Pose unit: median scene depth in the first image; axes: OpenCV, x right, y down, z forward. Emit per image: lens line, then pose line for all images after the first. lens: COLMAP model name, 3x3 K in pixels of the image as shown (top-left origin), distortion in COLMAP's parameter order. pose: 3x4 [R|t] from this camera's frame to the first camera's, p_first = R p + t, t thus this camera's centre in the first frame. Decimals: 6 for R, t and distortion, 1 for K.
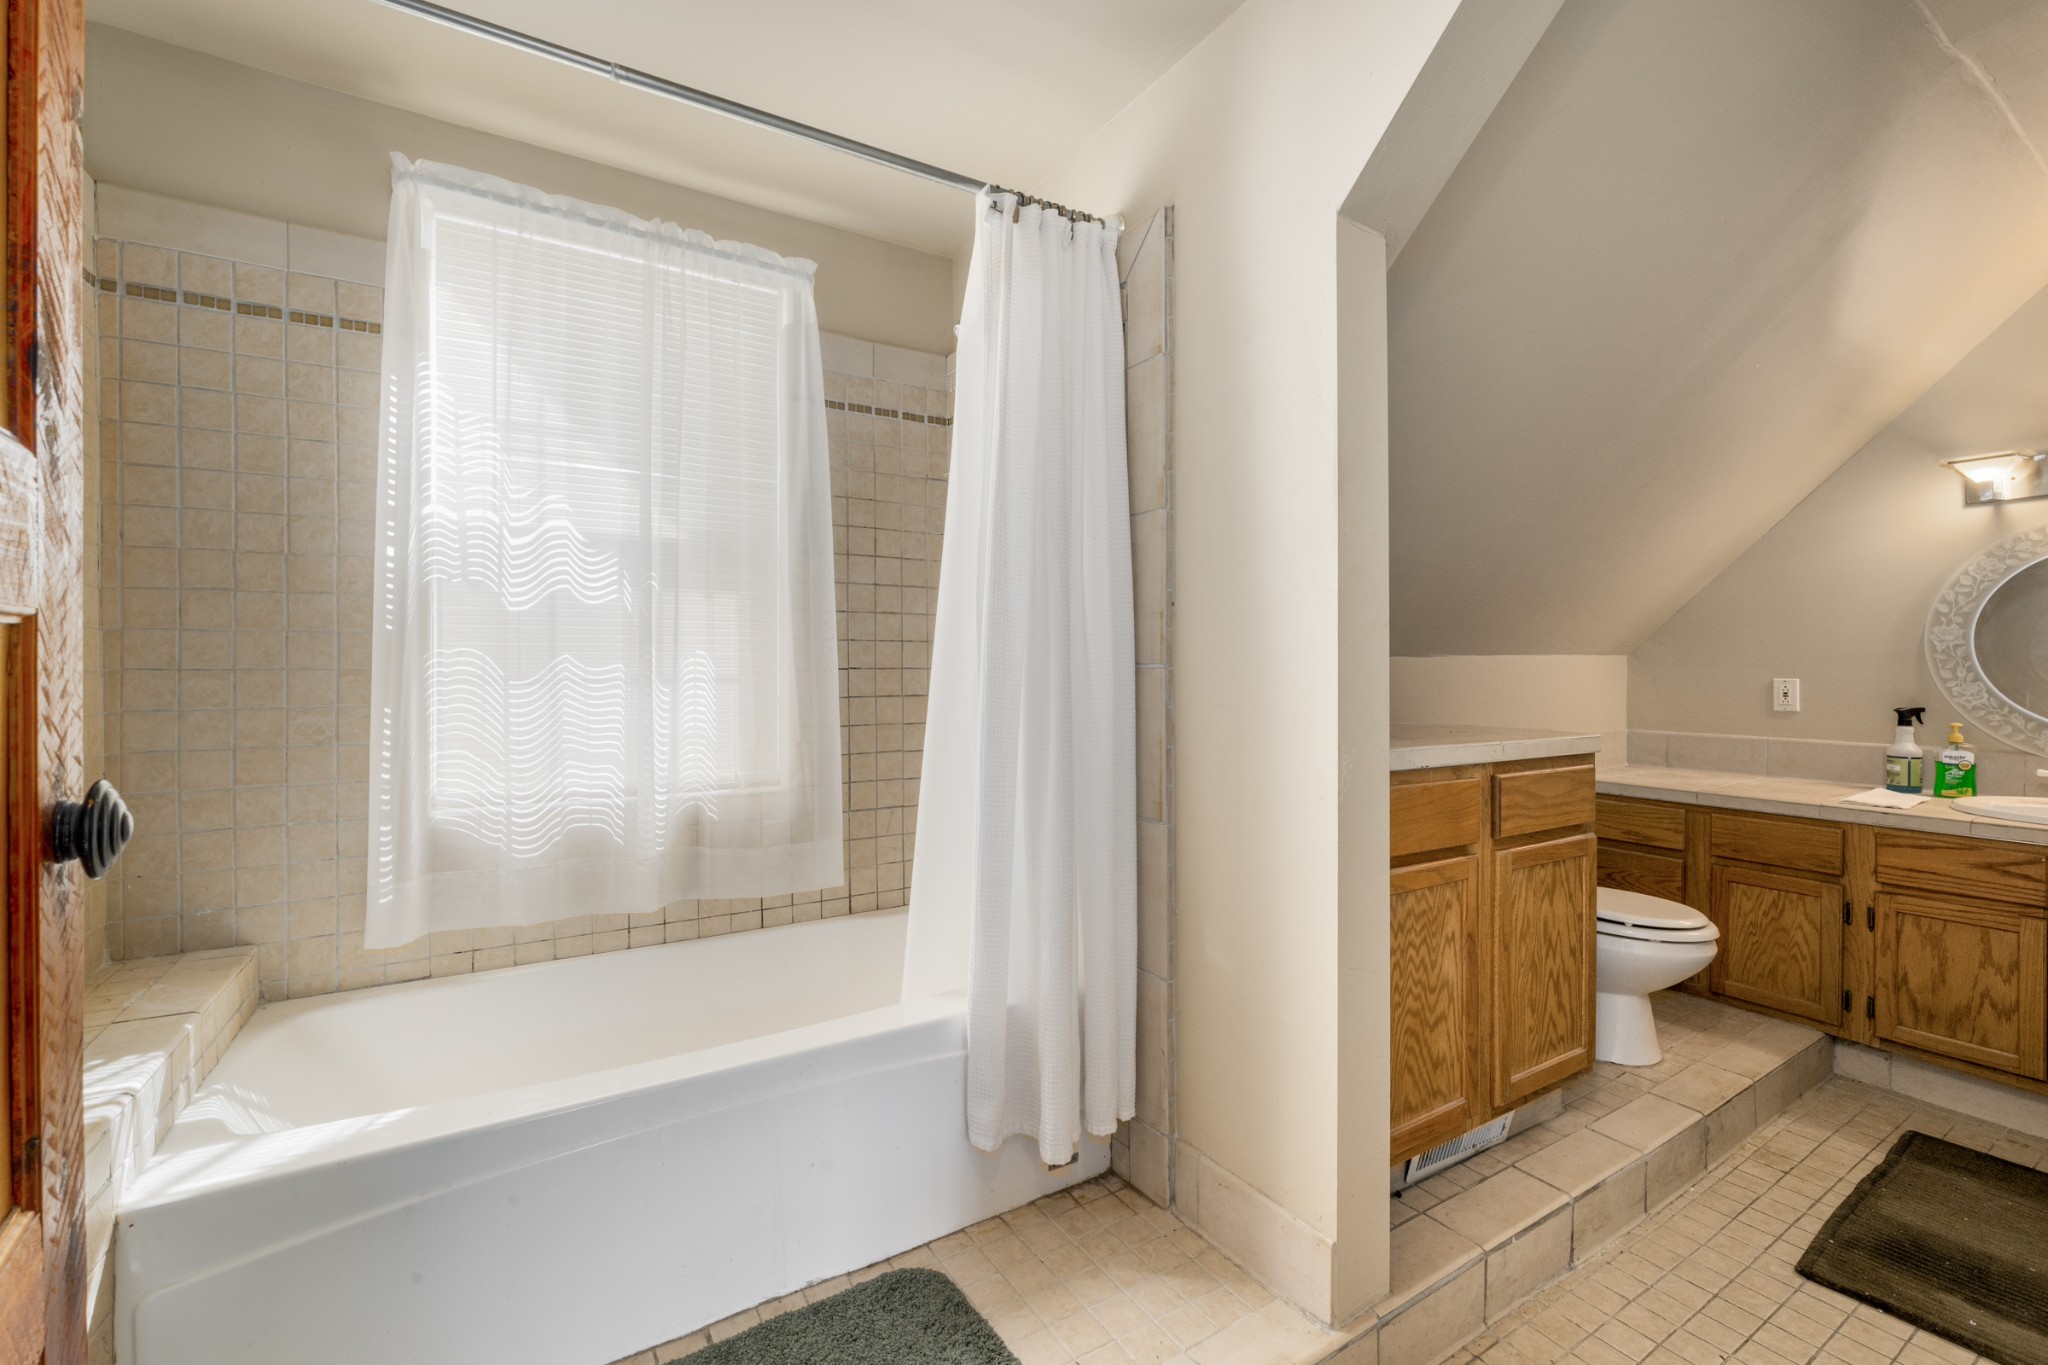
lens RADIAL K [[849.8, 0, 1015.4], [0, 849.8, 672.2], [0, 0, 1]] dist [0.001384, 0.000302]
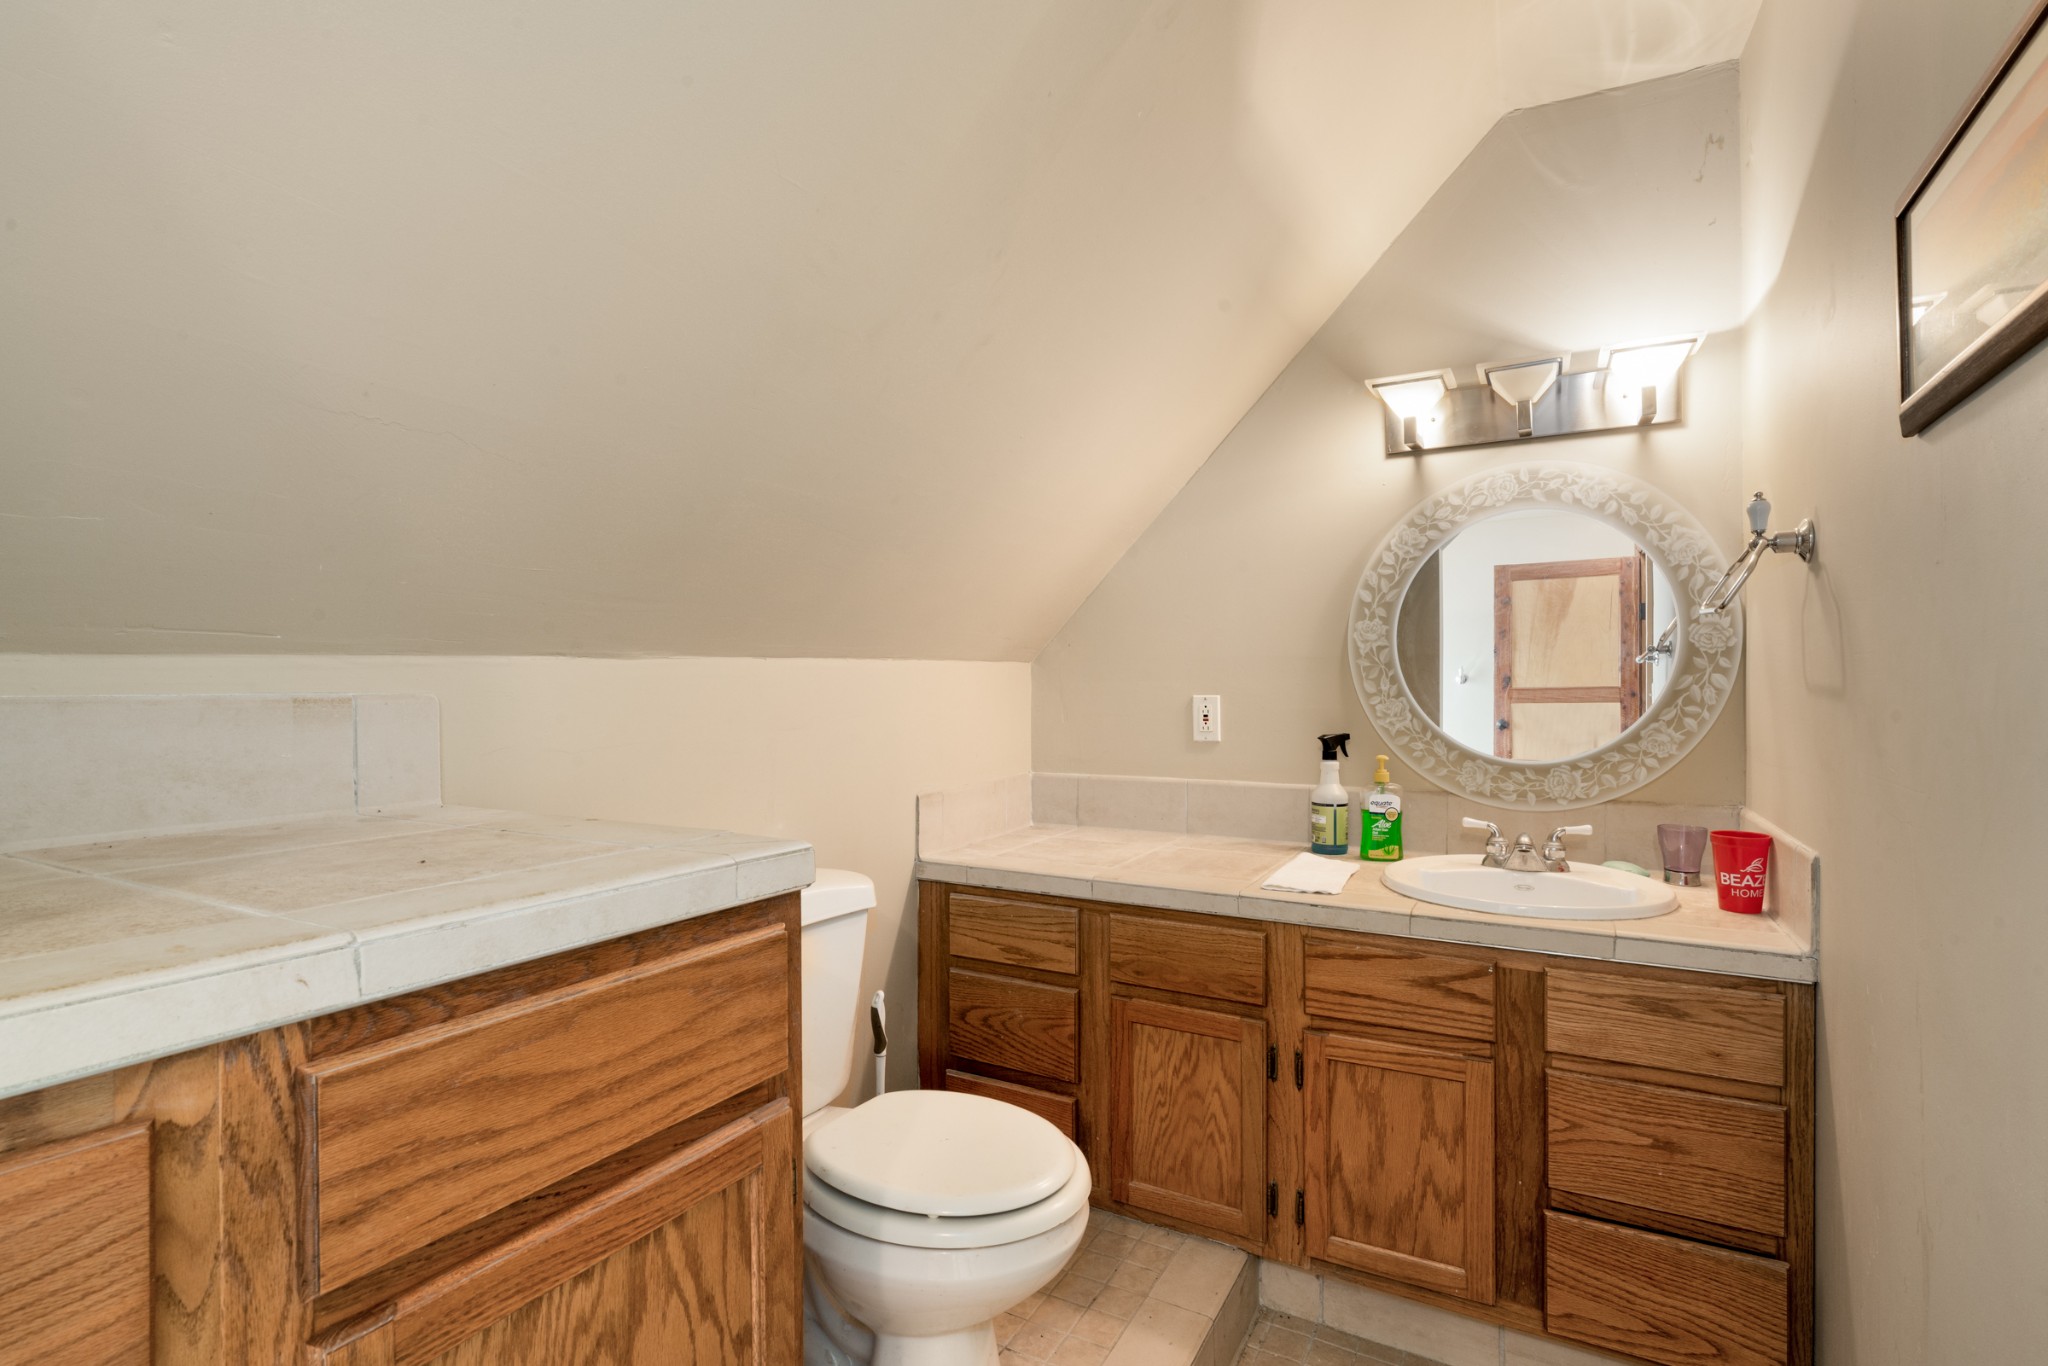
lens RADIAL K [[985.8, 0, 1024.0], [0, 985.8, 683.0], [0, 0, 1]] dist [0.003594, 0.000137]
pose [[0.866077, -0.004323, 0.499892, 0.437790], [0.007897, 0.999956, -0.005034, 0.000751], [-0.499849, 0.008307, 0.866073, 0.439832]]
